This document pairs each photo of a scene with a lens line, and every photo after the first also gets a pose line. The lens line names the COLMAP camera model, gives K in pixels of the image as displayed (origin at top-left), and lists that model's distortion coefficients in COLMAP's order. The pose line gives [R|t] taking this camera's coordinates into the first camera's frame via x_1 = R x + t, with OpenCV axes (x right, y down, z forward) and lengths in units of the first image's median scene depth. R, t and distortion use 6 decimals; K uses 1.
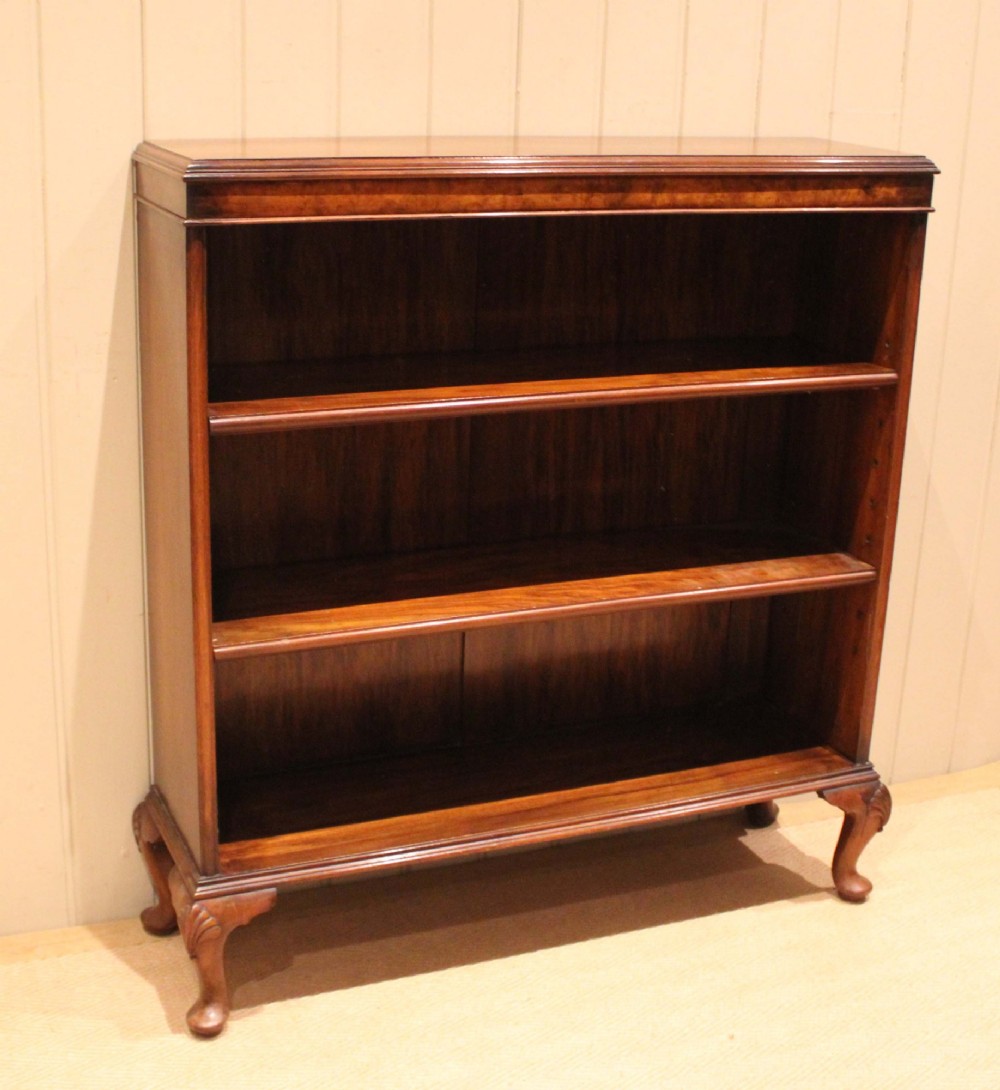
lens RADIAL K [[1656.8, 0, 432.2], [0, 1656.8, 516.4], [0, 0, 1]] dist [-0.140405, 0.031203]
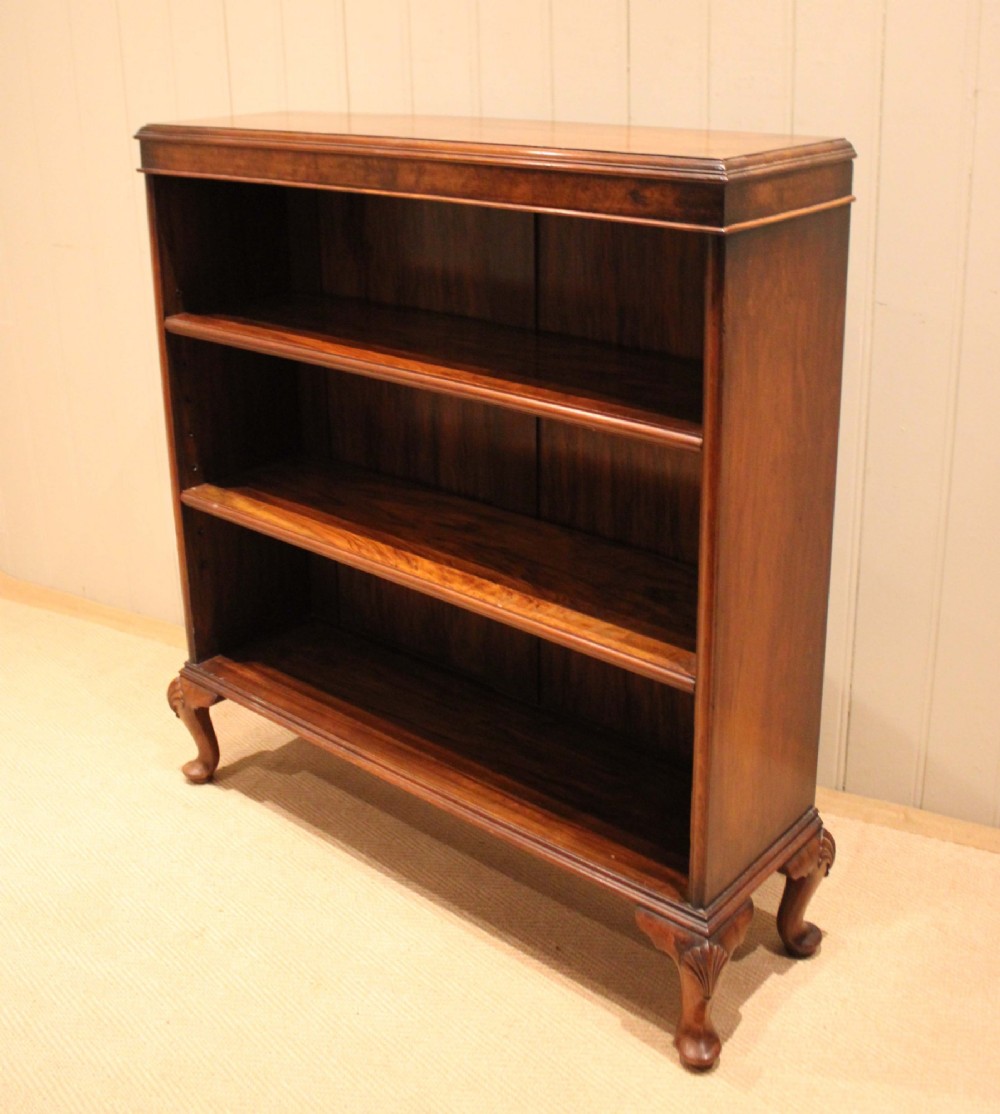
lens RADIAL K [[1306.7, 0, 482.6], [0, 1306.7, 431.0], [0, 0, 1]] dist [-0.142468, 0.109256]
pose [[0.455329, 0.238762, -0.857711, 0.804412], [-0.238376, 0.960892, 0.140939, -0.161539], [0.857818, 0.140284, 0.494438, 0.640406]]
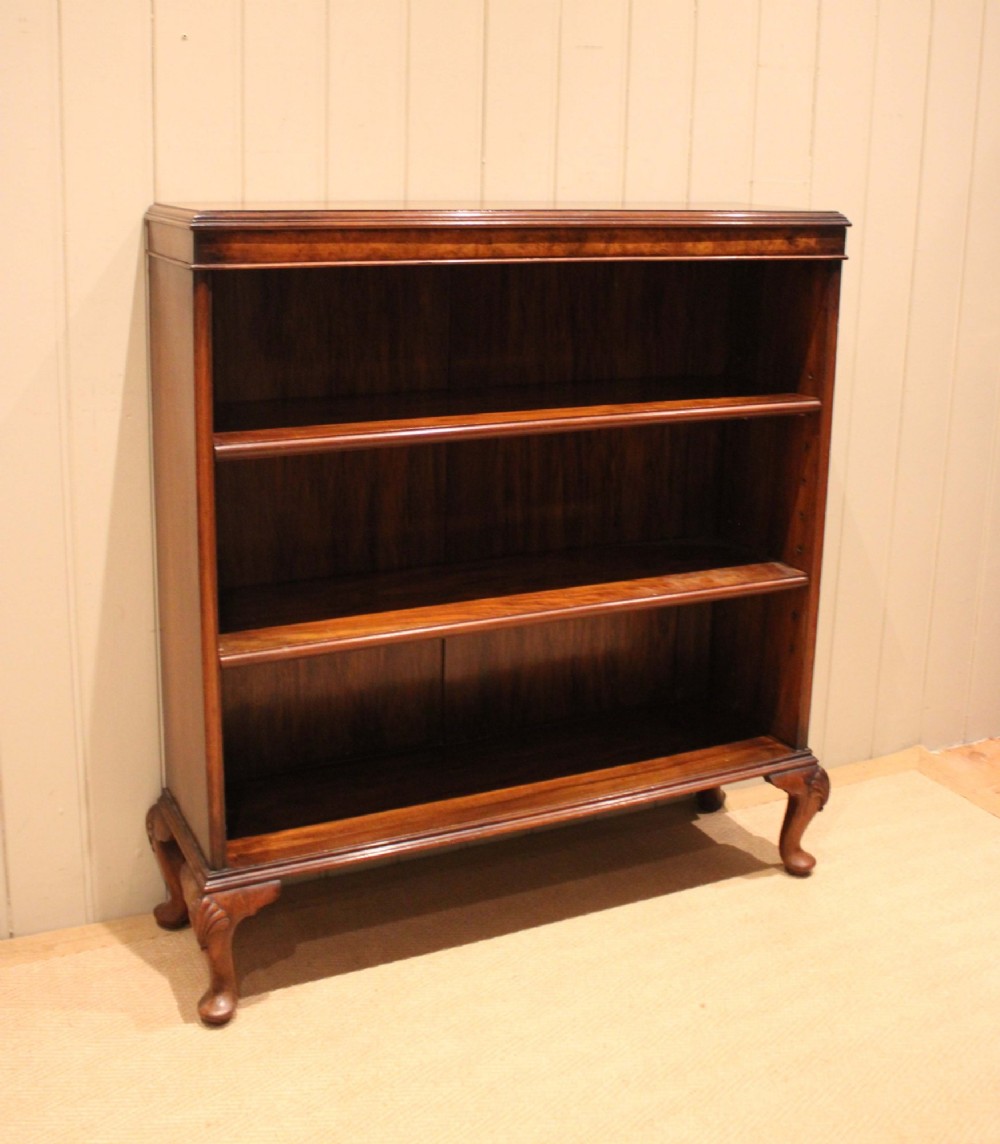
lens RADIAL K [[1370.4, 0, 476.3], [0, 1370.4, 424.2], [0, 0, 1]] dist [-0.120813, 0.103798]
pose [[0.998118, -0.018207, 0.058559, -0.012405], [0.024245, 0.994270, -0.104108, 0.023020], [-0.056328, 0.105332, 0.992841, 0.075880]]
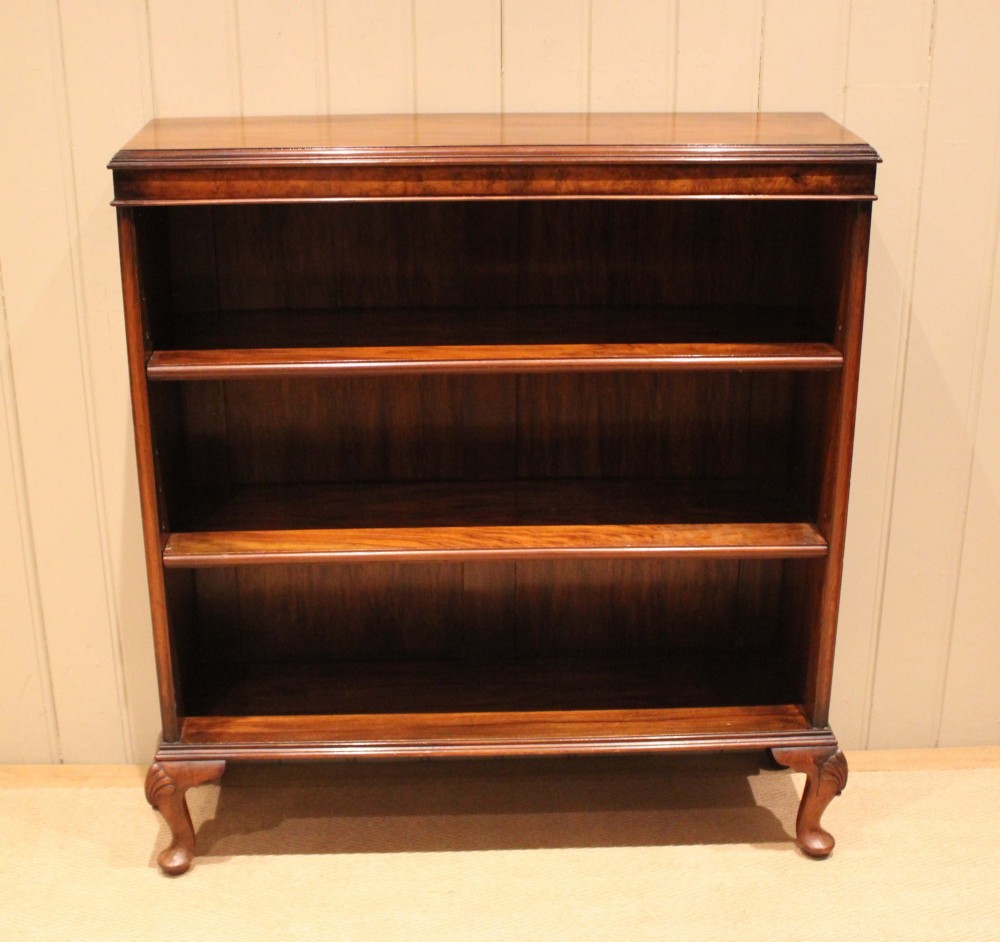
lens RADIAL K [[1565.5, 0, 473.4], [0, 1565.5, 472.5], [0, 0, 1]] dist [-0.116962, 0.111019]
pose [[0.941847, 0.095441, -0.322204, 0.406432], [-0.073982, 0.994186, 0.078233, -0.078812], [0.327797, -0.049846, 0.943432, 0.015138]]
